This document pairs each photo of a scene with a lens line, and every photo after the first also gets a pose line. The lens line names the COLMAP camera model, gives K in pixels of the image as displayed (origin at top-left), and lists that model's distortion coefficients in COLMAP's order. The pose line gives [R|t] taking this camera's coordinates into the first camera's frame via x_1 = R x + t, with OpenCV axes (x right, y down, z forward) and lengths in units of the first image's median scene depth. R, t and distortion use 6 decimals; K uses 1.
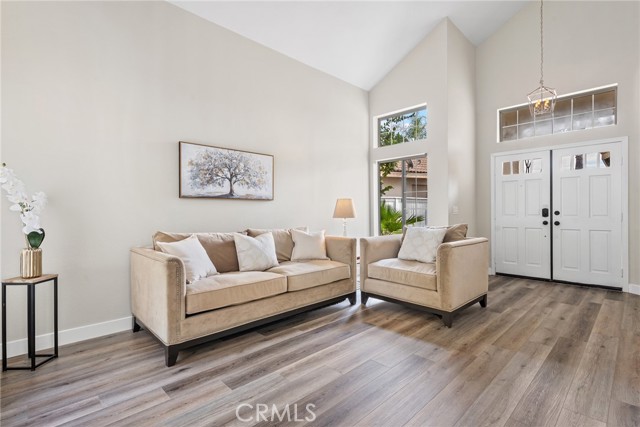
lens RADIAL K [[306.4, 0, 320.0], [0, 306.4, 213.5], [0, 0, 1]] dist [0.001386, 0.000283]
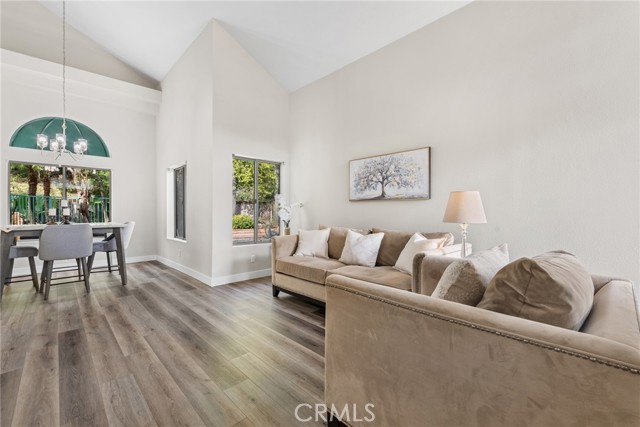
lens RADIAL K [[279.0, 0, 320.0], [0, 279.0, 213.5], [0, 0, 1]] dist [-0.000809, -0.000393]
pose [[-0.030142, 0.002387, -0.999543, 0.716663], [-0.018506, 0.999824, 0.002945, 0.000971], [0.999374, 0.018586, -0.030092, 0.816033]]
